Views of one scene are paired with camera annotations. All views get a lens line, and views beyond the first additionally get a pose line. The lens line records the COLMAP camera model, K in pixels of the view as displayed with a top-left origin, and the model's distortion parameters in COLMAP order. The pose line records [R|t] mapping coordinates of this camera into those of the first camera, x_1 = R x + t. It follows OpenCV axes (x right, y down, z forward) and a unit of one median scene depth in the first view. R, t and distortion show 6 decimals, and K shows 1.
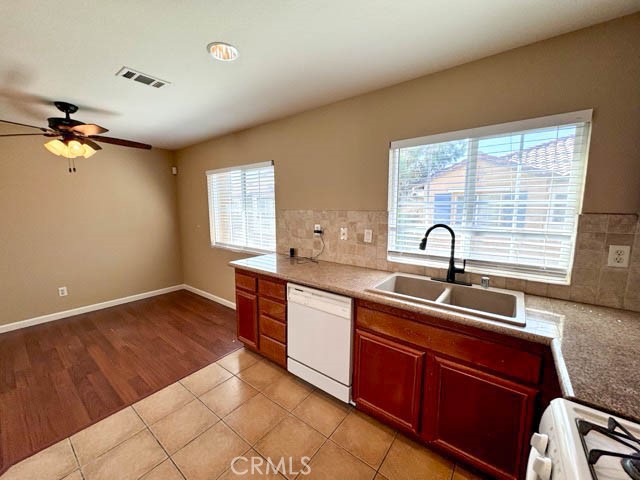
lens RADIAL K [[255.8, 0, 319.2], [0, 255.8, 239.7], [0, 0, 1]] dist [-0.000907, 0.000098]
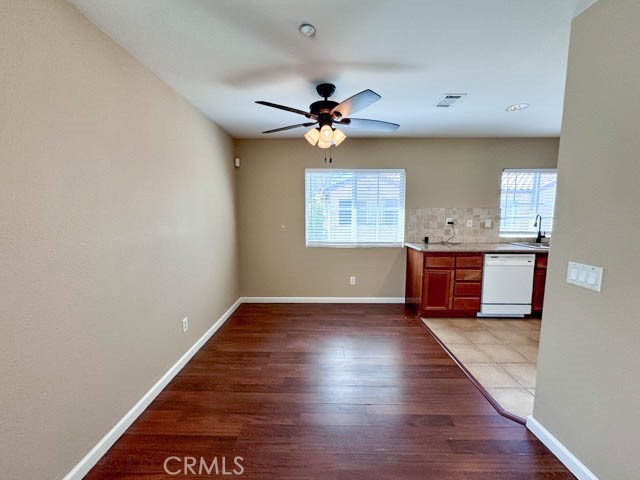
lens RADIAL K [[255.8, 0, 319.2], [0, 255.8, 239.7], [0, 0, 1]] dist [-0.000907, 0.000098]
pose [[0.797882, -0.064666, 0.599335, -1.580292], [0.075263, 0.997136, 0.007391, -0.003772], [-0.598096, 0.039210, 0.800464, 0.317424]]
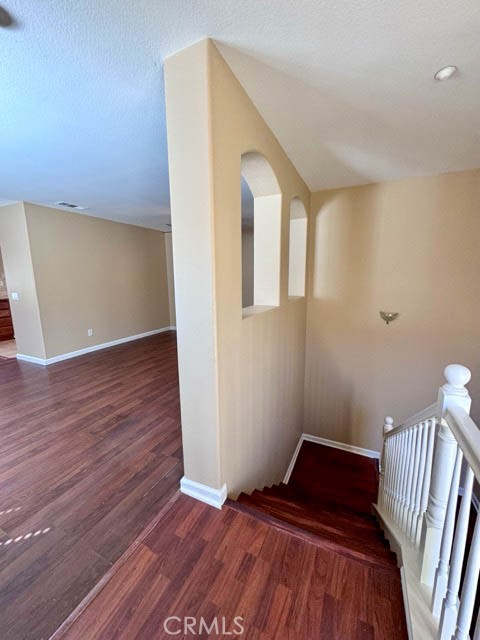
lens RADIAL K [[255.8, 0, 240.0], [0, 255.8, 318.8], [0, 0, 1]] dist [-0.000907, 0.000098]
pose [[-0.208463, -0.166201, 0.963805, -2.775721], [0.131272, 0.971783, 0.195970, 0.131198], [-0.969180, 0.167374, -0.180763, -0.701830]]
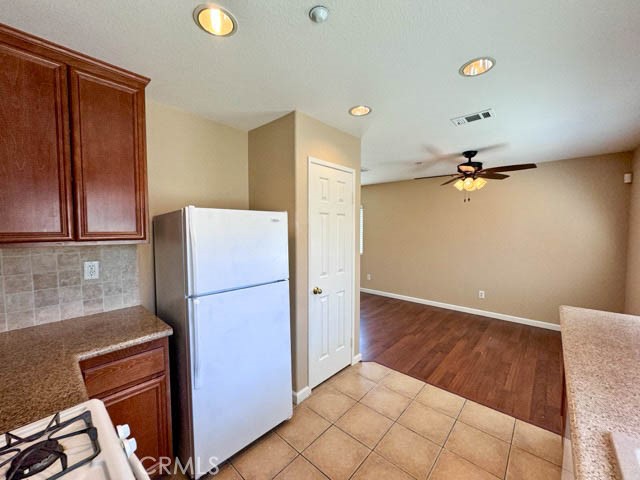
lens RADIAL K [[255.8, 0, 319.2], [0, 255.8, 239.7], [0, 0, 1]] dist [-0.000907, 0.000098]
pose [[-0.078233, 0.050254, -0.995668, 0.428119], [-0.126040, 0.990216, 0.059882, -0.053857], [0.988936, 0.130178, -0.071133, 0.372939]]
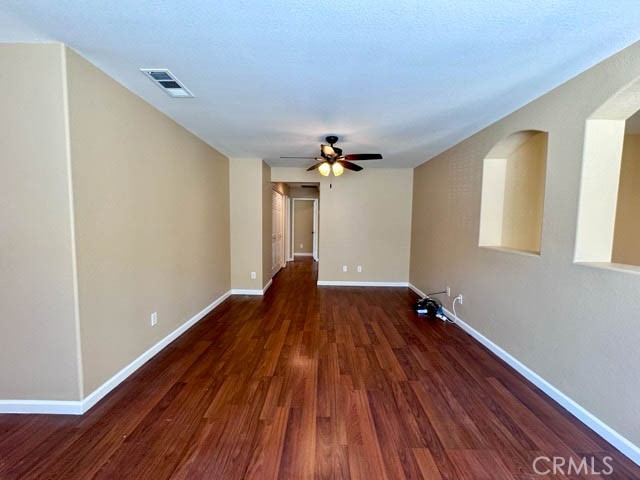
lens RADIAL K [[255.8, 0, 319.2], [0, 255.8, 239.7], [0, 0, 1]] dist [-0.000907, 0.000098]
pose [[-0.601240, -0.069156, 0.796070, -1.904269], [0.085984, 0.984864, 0.150497, 0.042586], [-0.794429, 0.158934, -0.586194, 0.093471]]
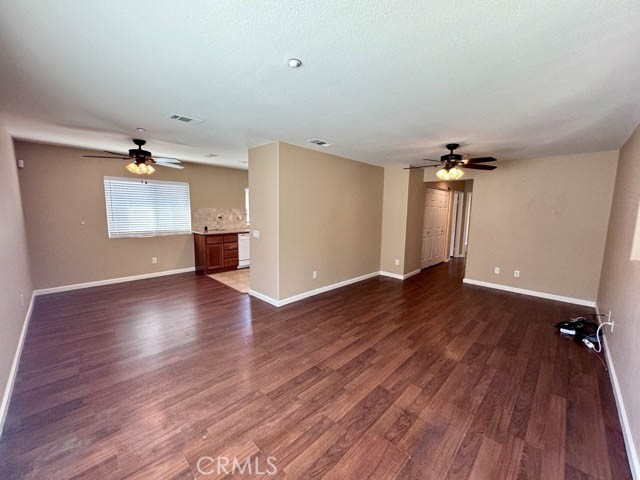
lens RADIAL K [[255.8, 0, 319.2], [0, 255.8, 239.7], [0, 0, 1]] dist [-0.000907, 0.000098]
pose [[0.118457, -0.118958, 0.985808, -2.461086], [0.109067, 0.988349, 0.106159, 0.023200], [-0.986951, 0.094944, 0.130051, -0.224599]]
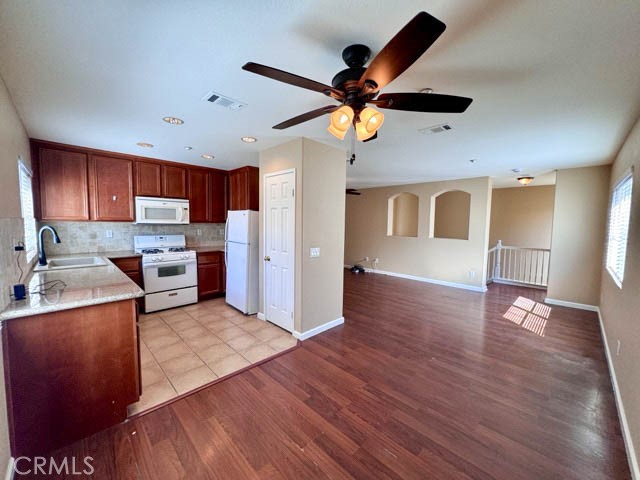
lens RADIAL K [[255.8, 0, 319.2], [0, 255.8, 239.7], [0, 0, 1]] dist [-0.000907, 0.000098]
pose [[-0.991574, -0.022599, 0.127555, -0.987899], [0.002906, 0.980537, 0.196313, -0.205638], [-0.129509, 0.195030, -0.972209, 1.699930]]
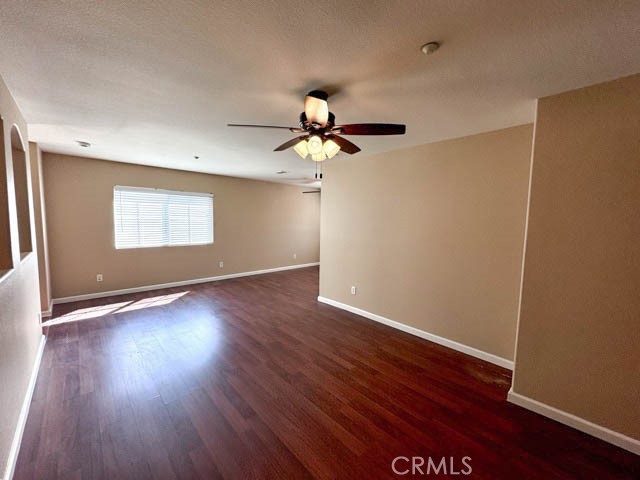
lens RADIAL K [[255.8, 0, 319.2], [0, 255.8, 239.7], [0, 0, 1]] dist [-0.000907, 0.000098]
pose [[0.988532, 0.028667, -0.148266, -0.662885], [-0.035292, 0.998484, -0.042245, 0.207997], [0.146831, 0.046993, 0.988045, -1.653905]]
